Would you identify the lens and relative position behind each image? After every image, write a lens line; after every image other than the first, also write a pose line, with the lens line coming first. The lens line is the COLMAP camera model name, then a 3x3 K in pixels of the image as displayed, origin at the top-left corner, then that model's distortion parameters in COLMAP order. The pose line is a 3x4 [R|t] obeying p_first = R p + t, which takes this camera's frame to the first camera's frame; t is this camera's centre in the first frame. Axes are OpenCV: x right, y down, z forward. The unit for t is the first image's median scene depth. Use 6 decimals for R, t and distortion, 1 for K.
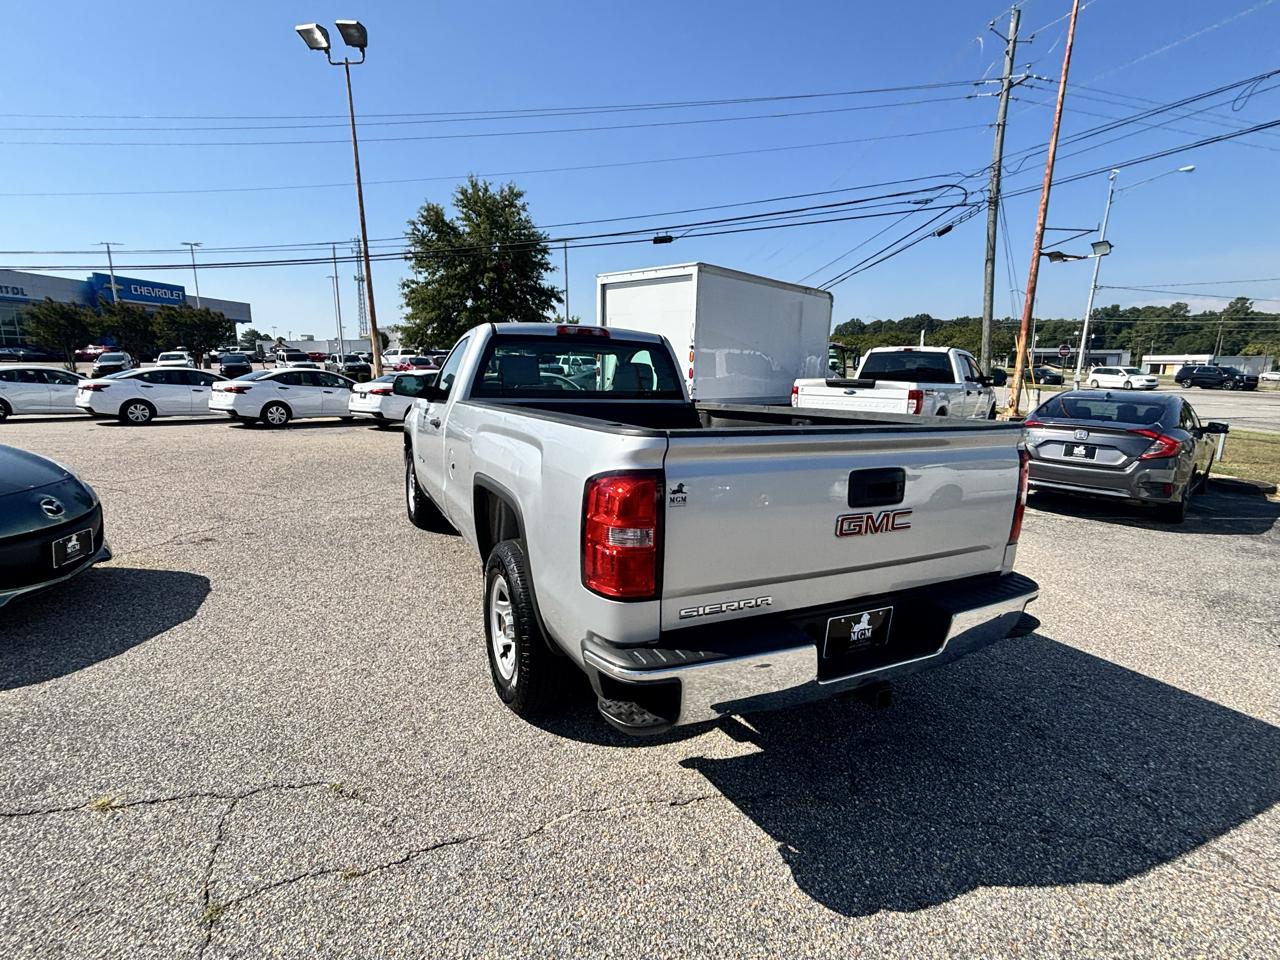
lens RADIAL K [[606.6, 0, 636.3], [0, 606.6, 473.4], [0, 0, 1]] dist [-0.007956, 0.005188]
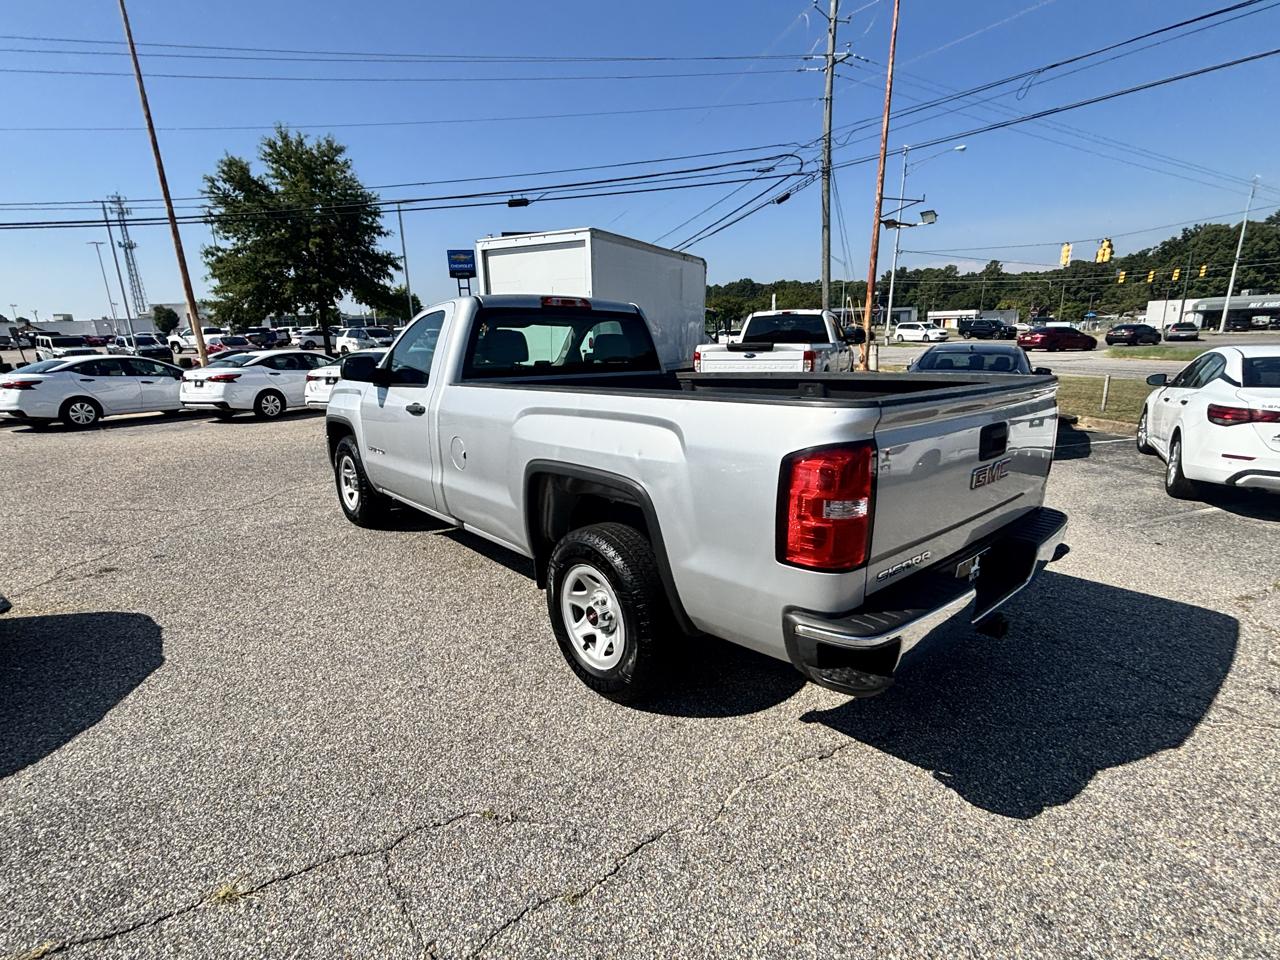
lens RADIAL K [[608.0, 0, 636.7], [0, 608.0, 476.0], [0, 0, 1]] dist [-0.014290, 0.008795]
pose [[0.967505, -0.090835, 0.235974, -0.181952], [0.077933, 0.994937, 0.063460, -0.012732], [-0.240543, -0.043008, 0.969685, 0.032094]]
